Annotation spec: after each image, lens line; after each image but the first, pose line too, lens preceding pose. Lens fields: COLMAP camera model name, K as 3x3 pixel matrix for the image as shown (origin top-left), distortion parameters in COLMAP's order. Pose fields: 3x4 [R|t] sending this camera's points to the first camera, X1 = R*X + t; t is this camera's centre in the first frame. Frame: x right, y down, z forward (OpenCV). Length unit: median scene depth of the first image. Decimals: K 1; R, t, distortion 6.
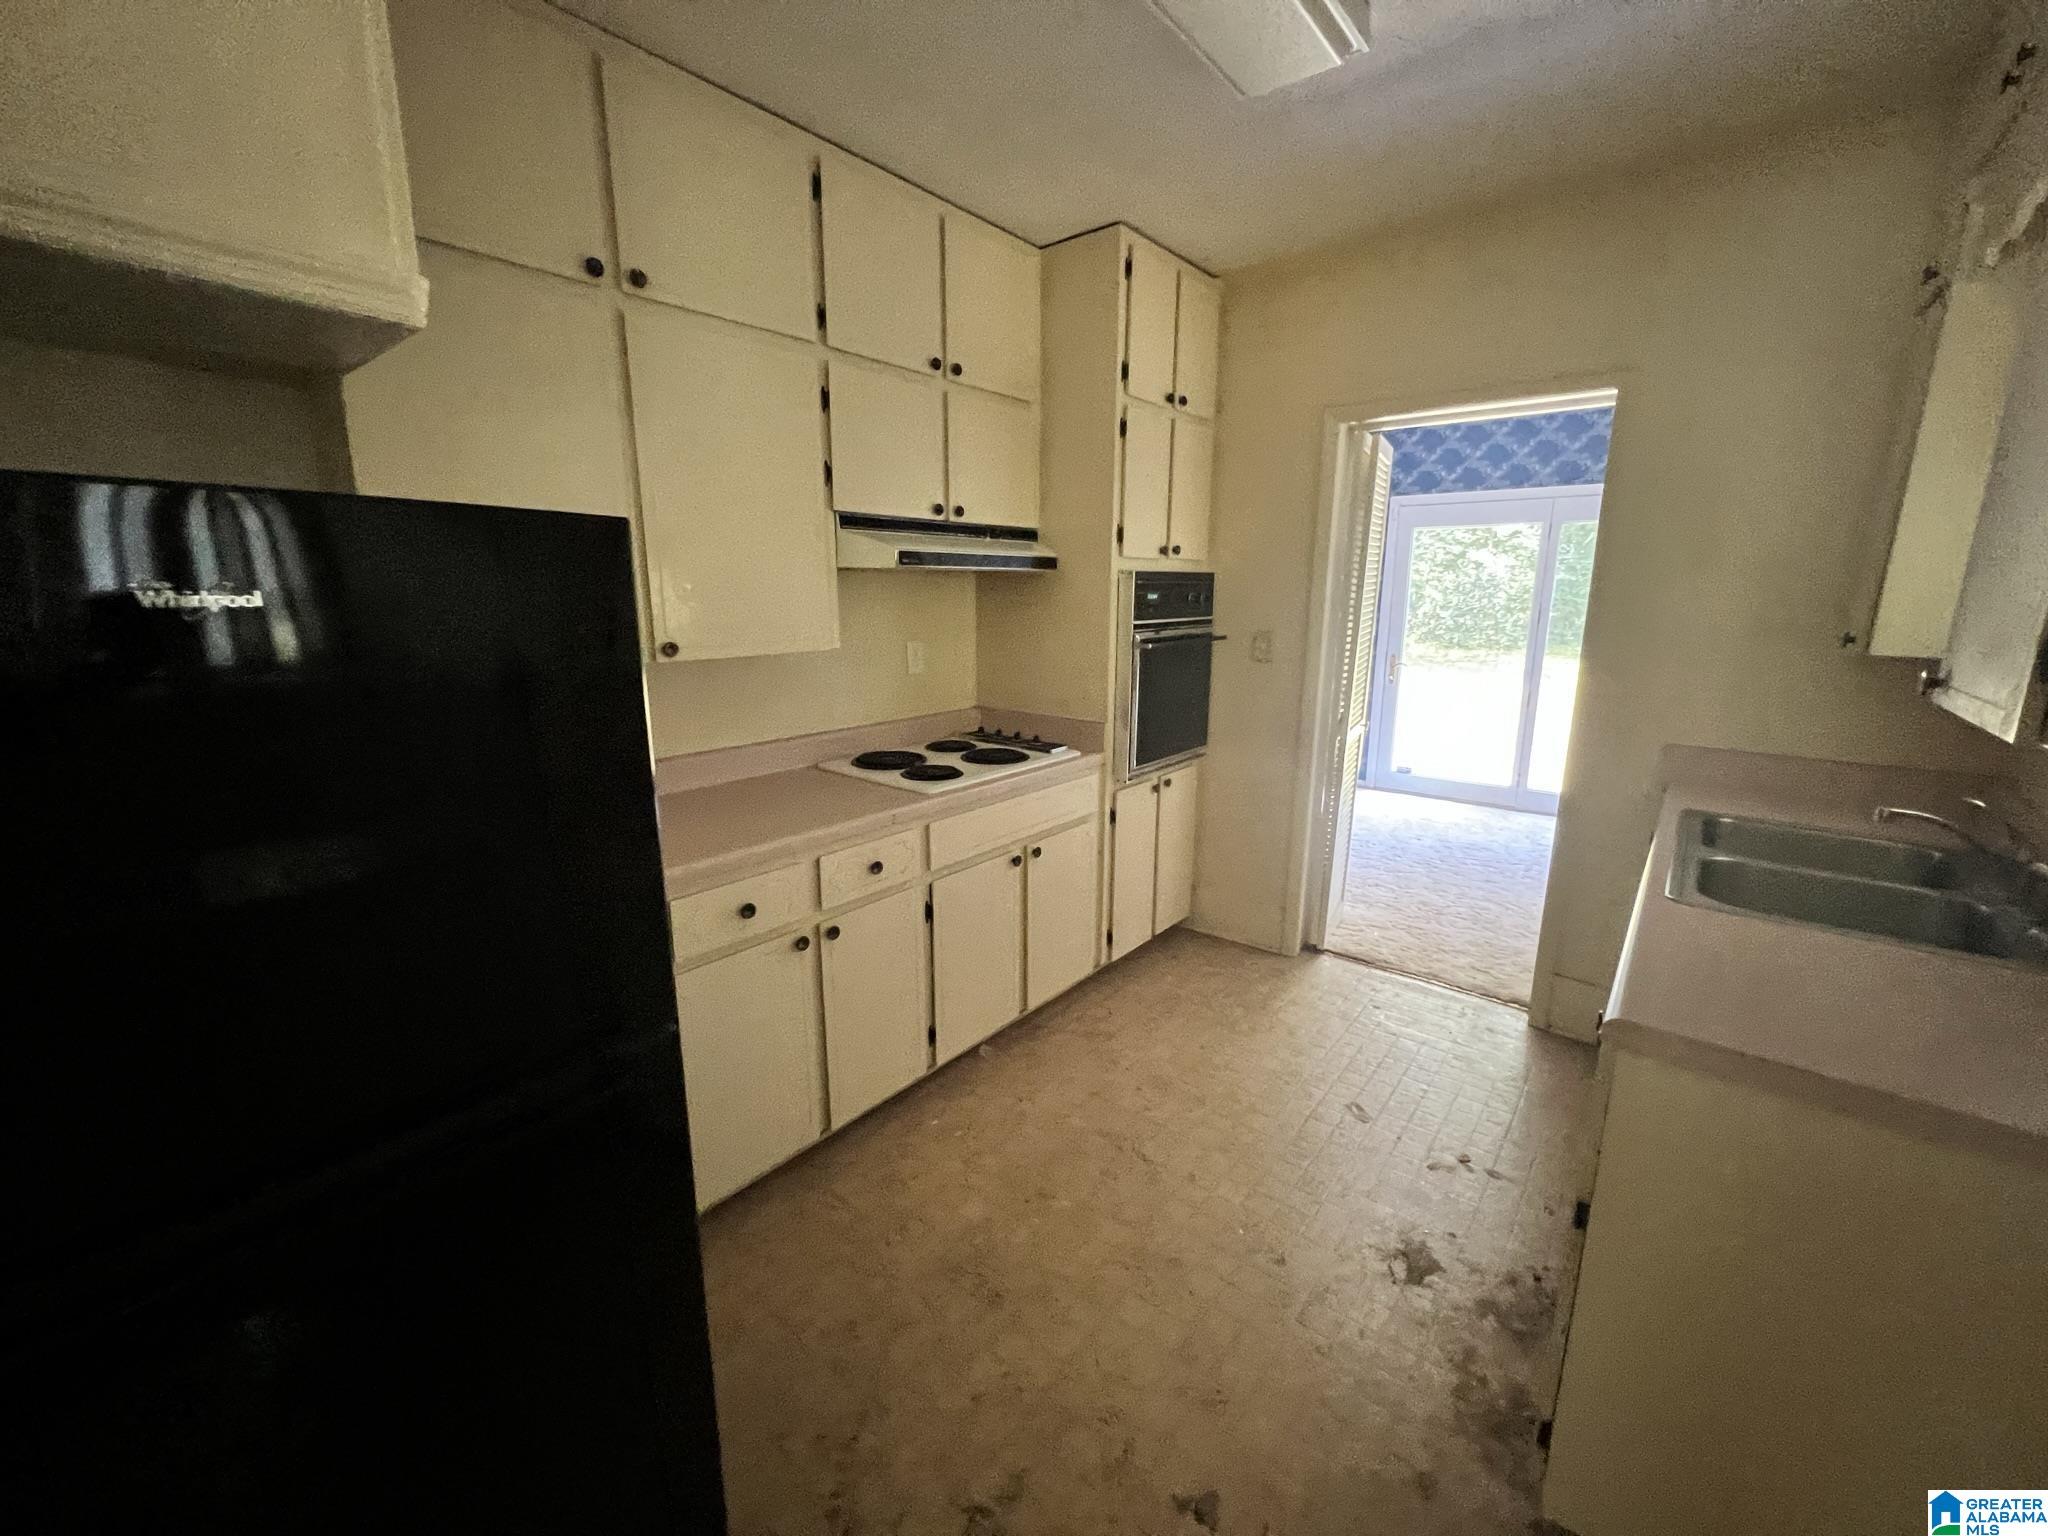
lens RADIAL K [[821.3, 0, 1024.0], [0, 821.3, 768.0], [0, 0, 1]] dist [-0.002272, -0.000375]
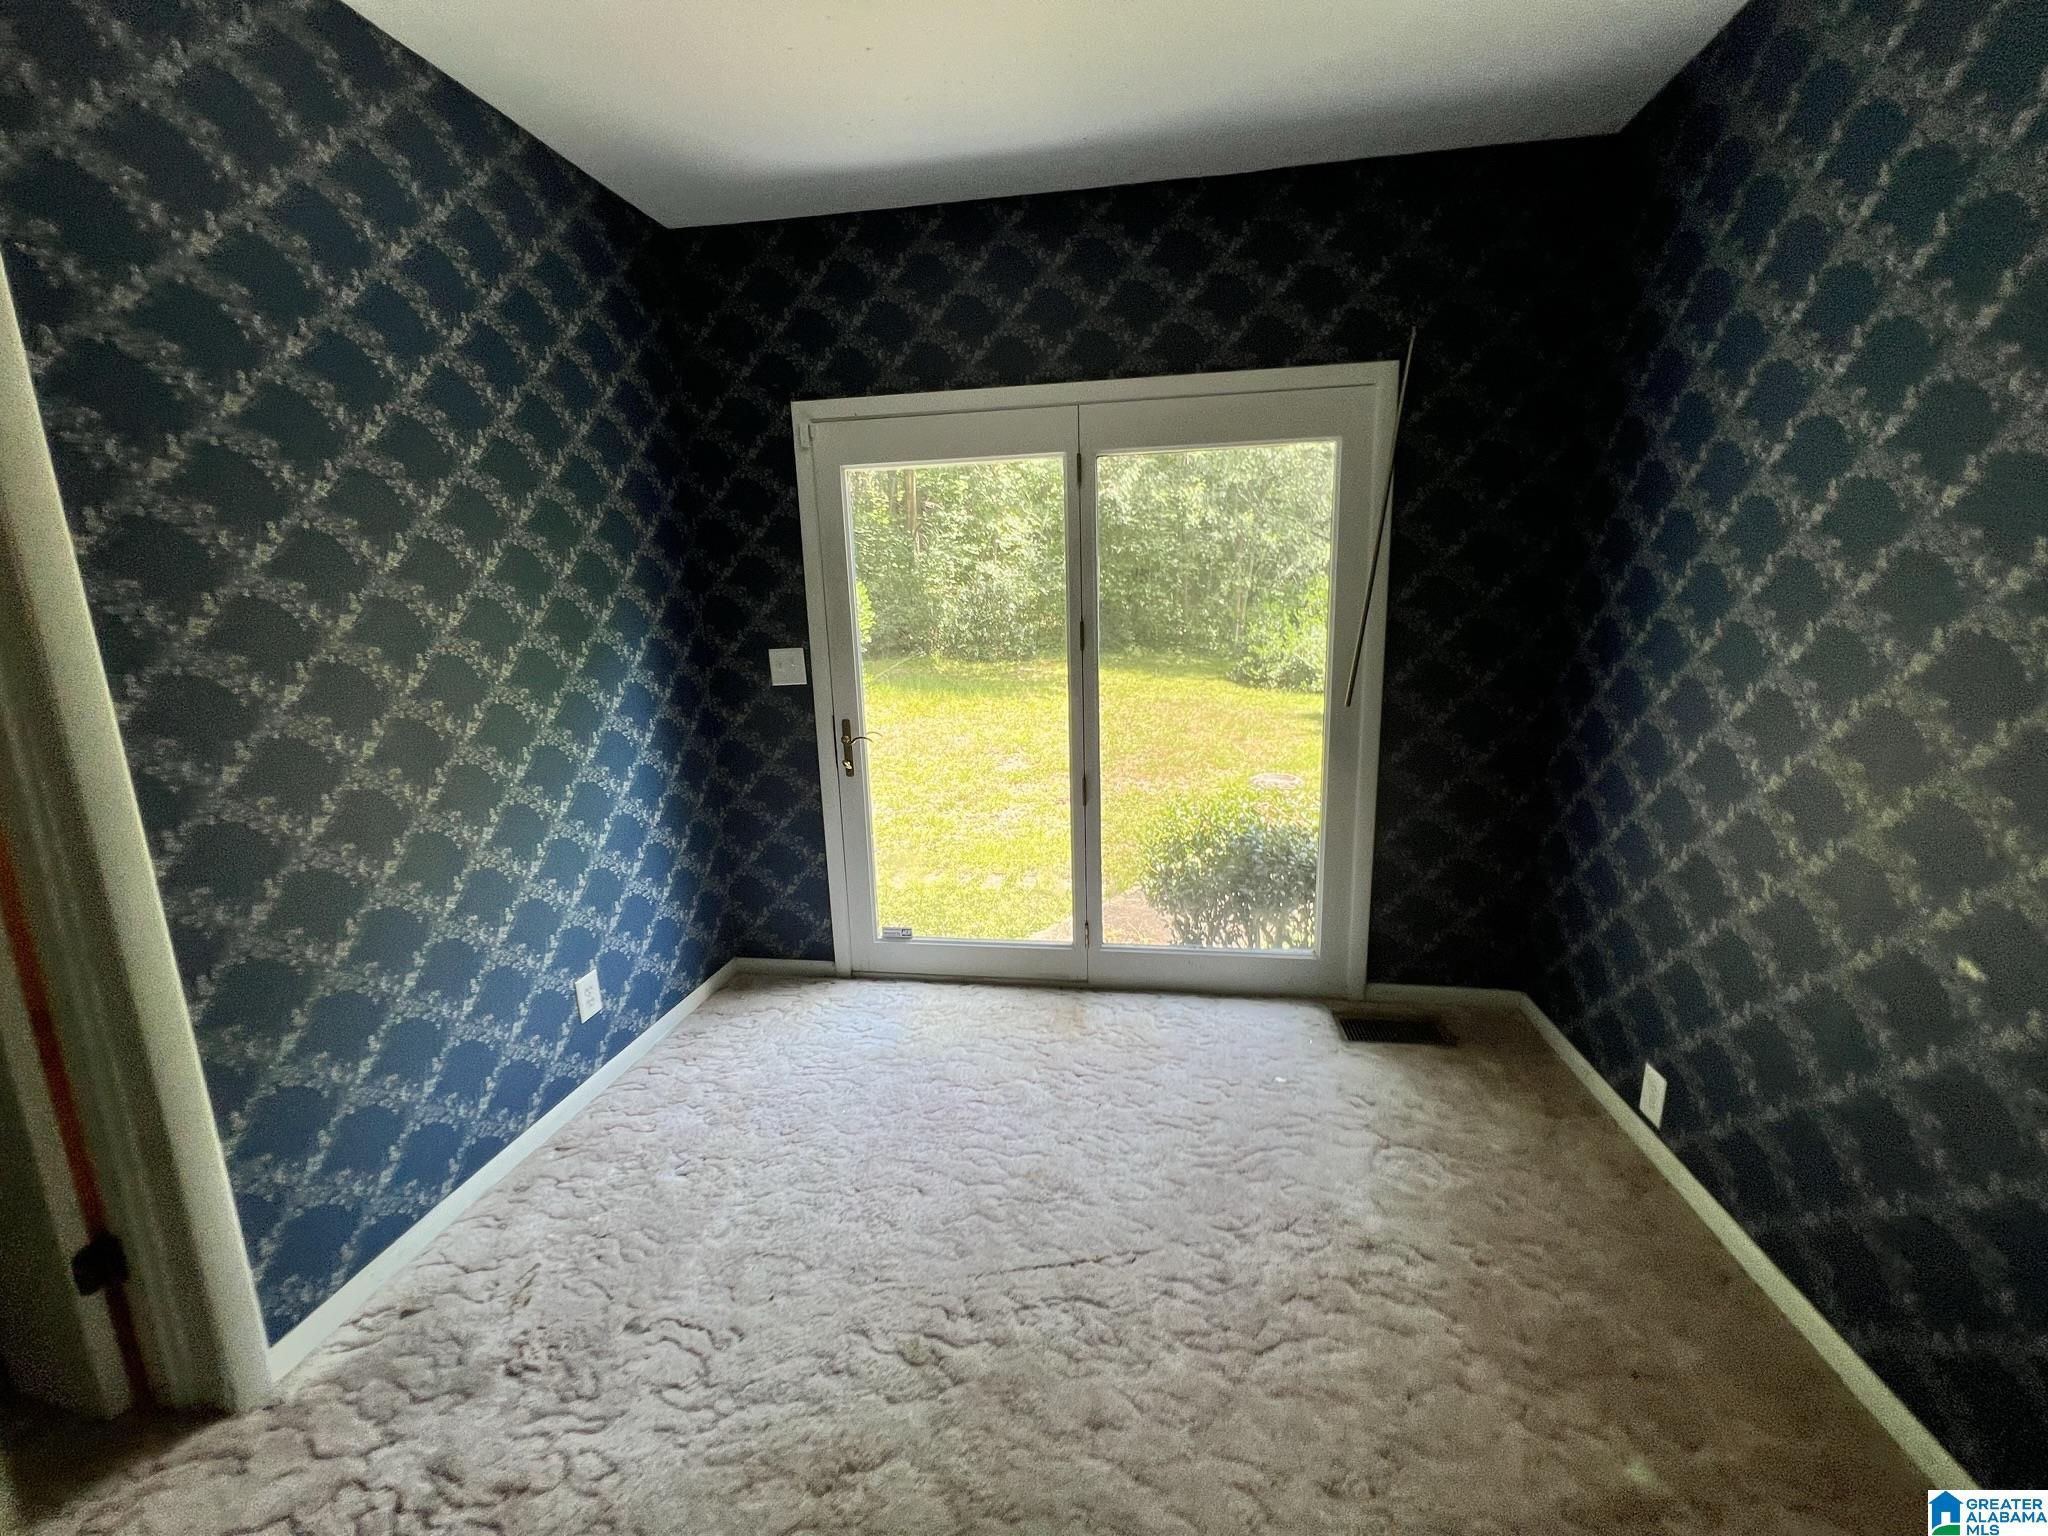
lens RADIAL K [[821.3, 0, 1024.0], [0, 821.3, 768.0], [0, 0, 1]] dist [-0.002272, -0.000375]
pose [[0.860909, -0.124178, 0.493371, 0.075880], [0.135220, 0.990725, 0.013407, -0.026444], [-0.490460, 0.055171, 0.869716, 0.131645]]
